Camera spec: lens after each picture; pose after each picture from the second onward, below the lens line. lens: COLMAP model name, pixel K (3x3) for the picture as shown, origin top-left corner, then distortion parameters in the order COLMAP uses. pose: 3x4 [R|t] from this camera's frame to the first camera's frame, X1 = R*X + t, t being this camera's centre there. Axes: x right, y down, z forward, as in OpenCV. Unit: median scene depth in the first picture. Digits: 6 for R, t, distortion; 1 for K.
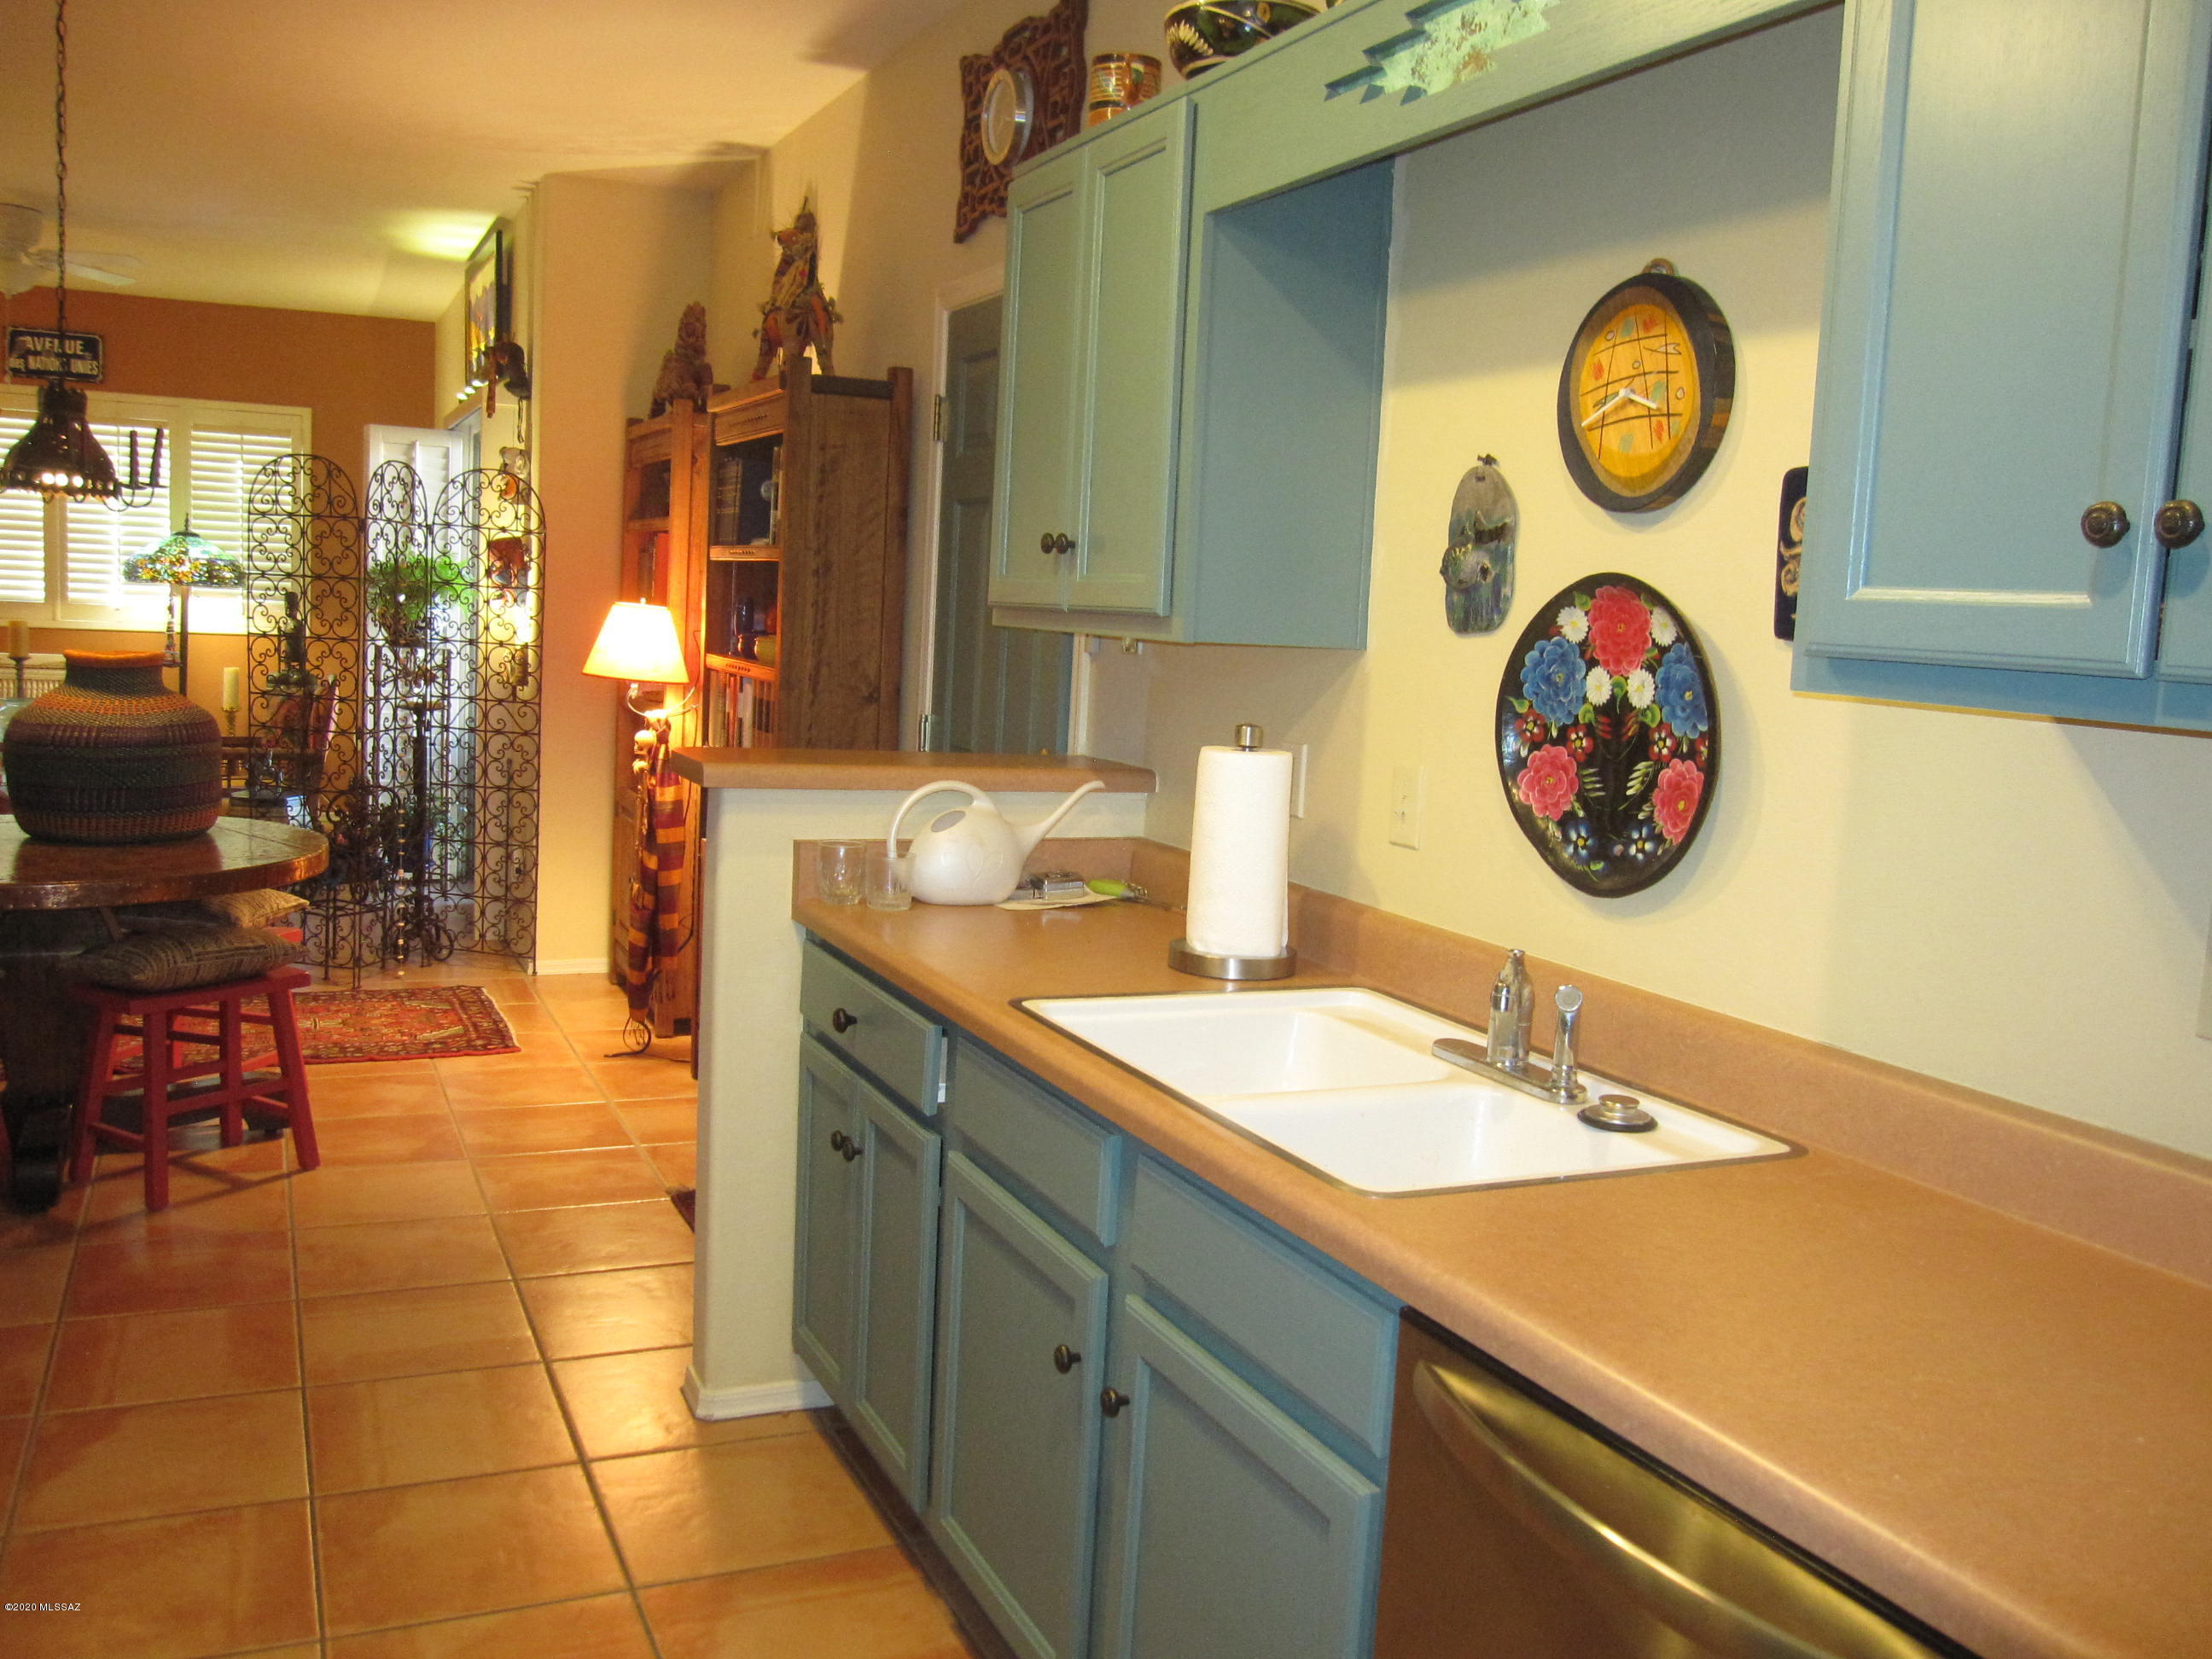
lens RADIAL K [[1818.3, 0, 1123.0], [0, 1818.3, 835.6], [0, 0, 1]] dist [-0.078004, 0.045069]
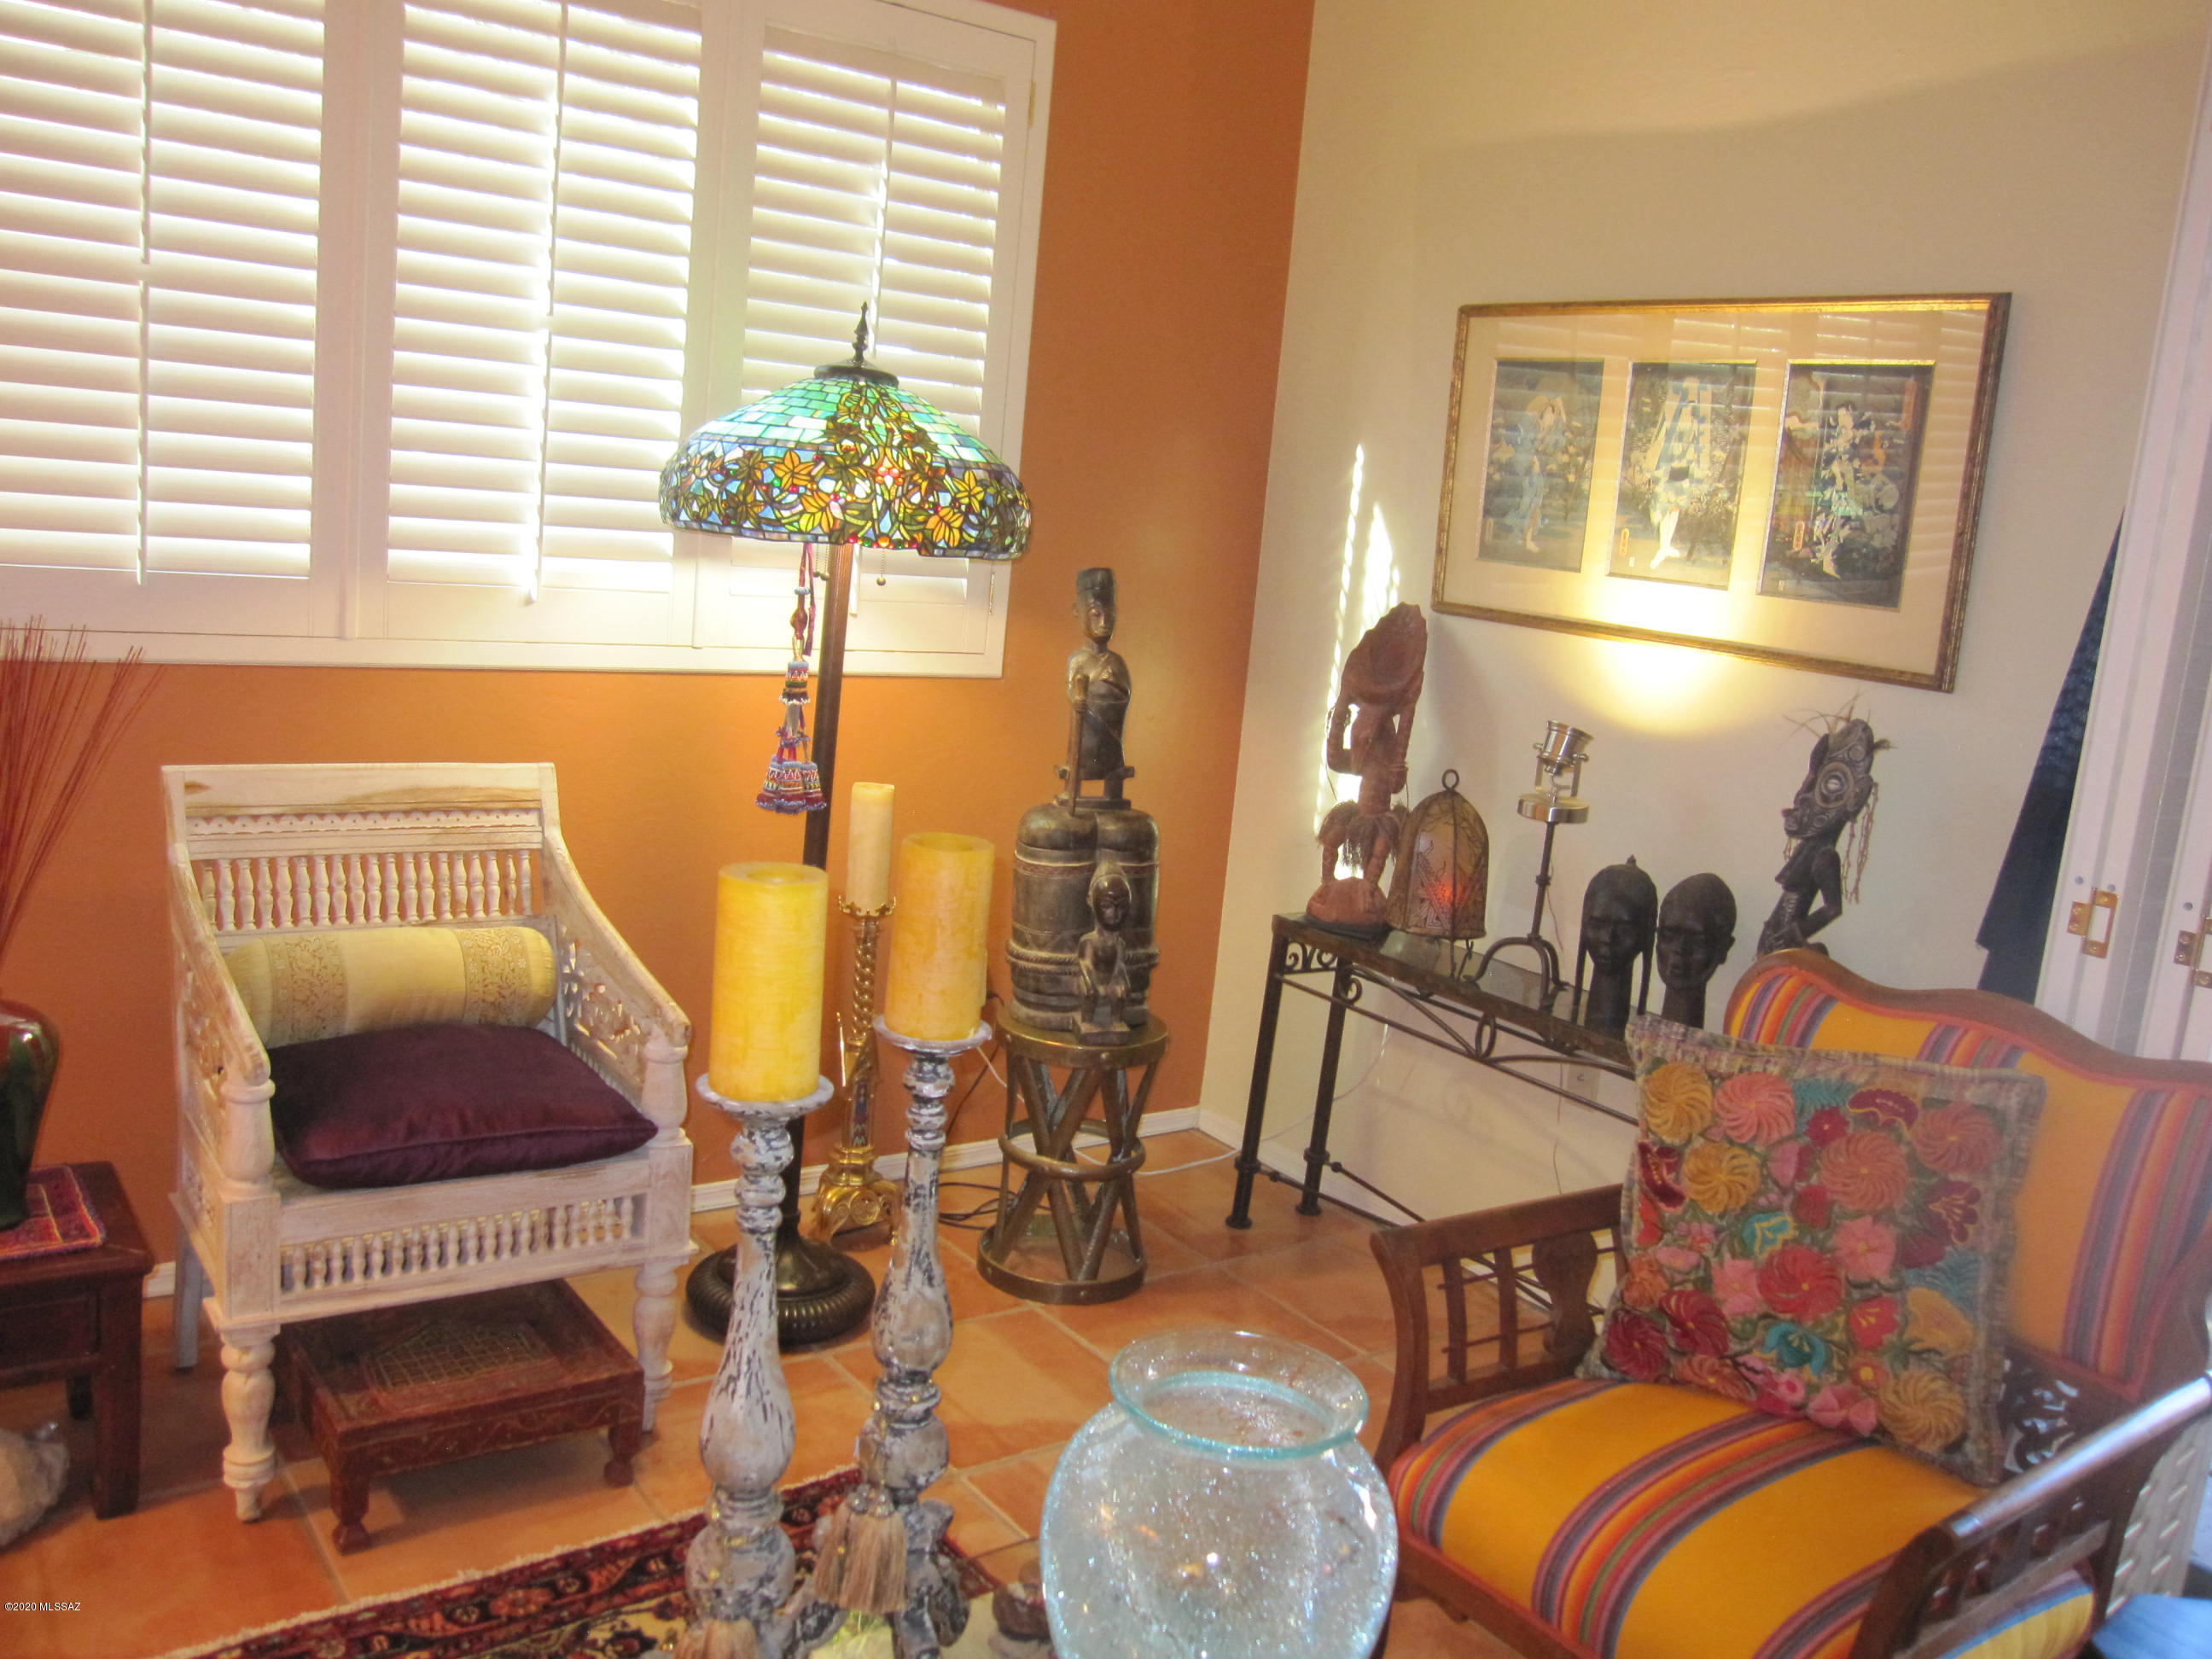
lens RADIAL K [[1818.3, 0, 1109.2], [0, 1818.3, 840.5], [0, 0, 1]] dist [-0.078004, 0.045069]
pose [[0.982668, 0.001214, 0.185370, -0.813364], [-0.014821, 0.997292, 0.072037, -0.170426], [-0.184781, -0.073536, 0.980025, 1.034292]]
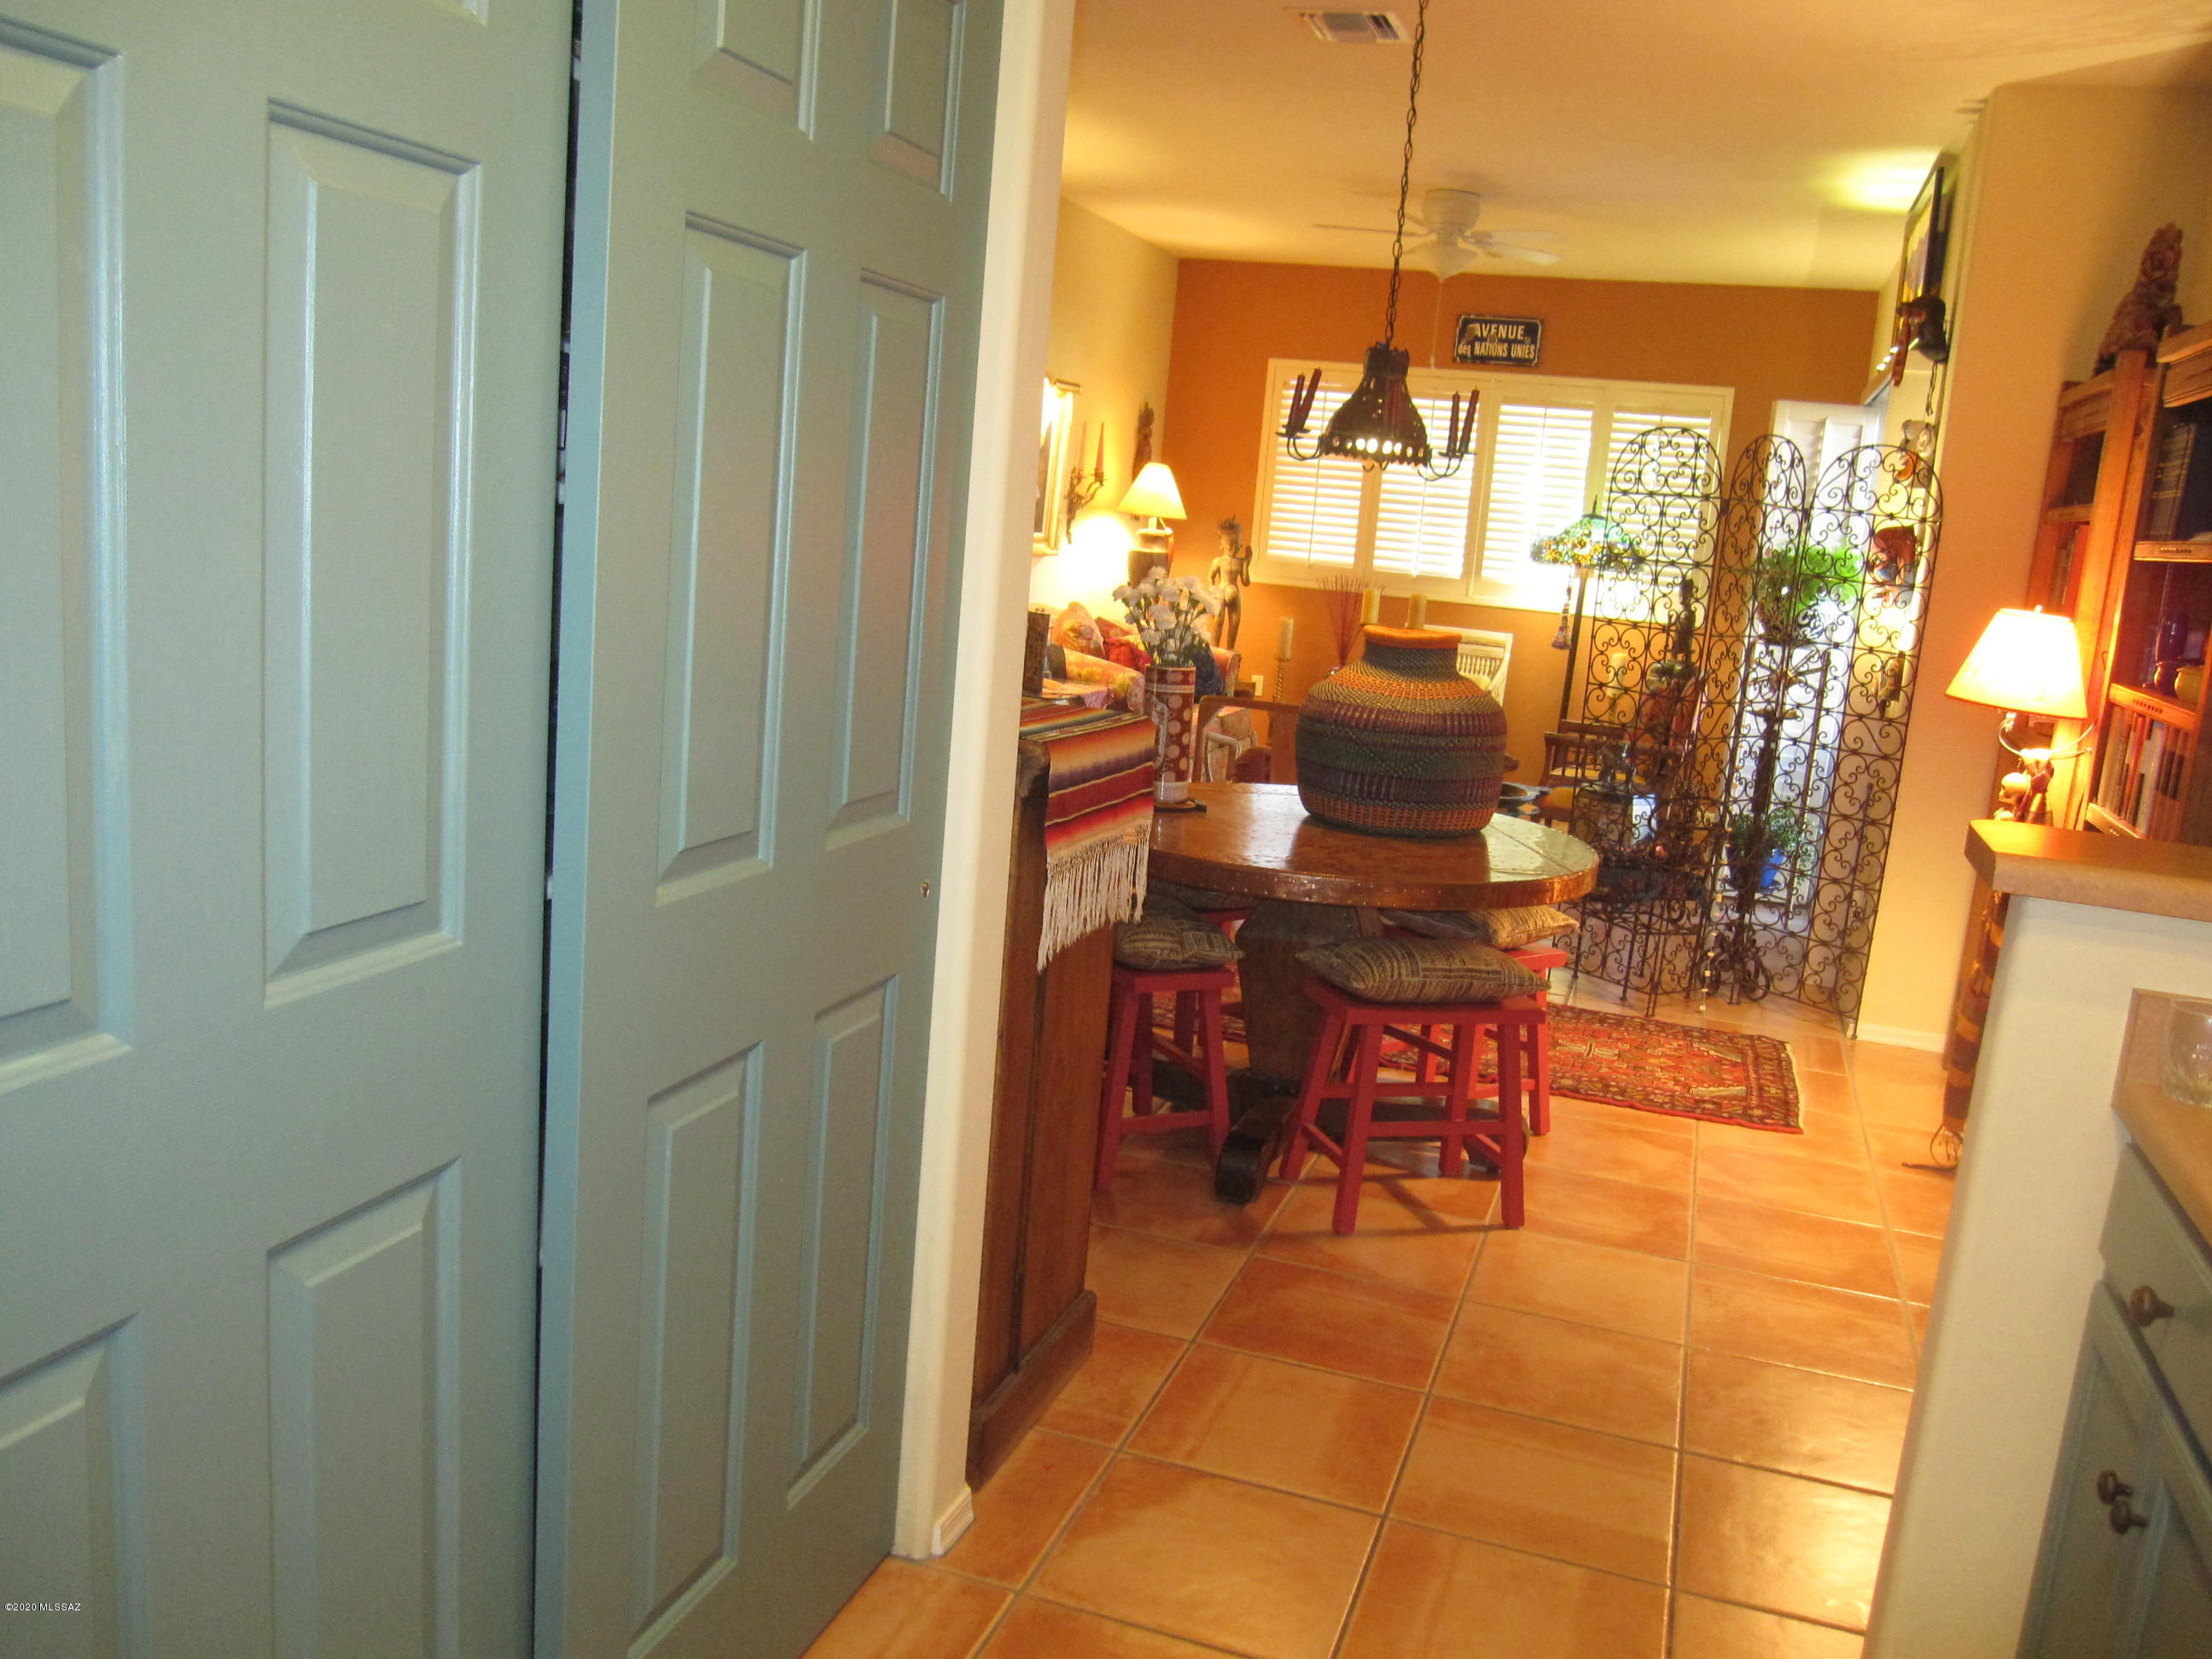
lens RADIAL K [[1818.3, 0, 1090.3], [0, 1818.3, 835.8], [0, 0, 1]] dist [-0.078004, 0.045069]
pose [[0.707846, 0.131308, -0.694055, -0.005783], [-0.129159, 0.990065, 0.055585, -0.019472], [0.694458, 0.050298, 0.717773, 0.142391]]
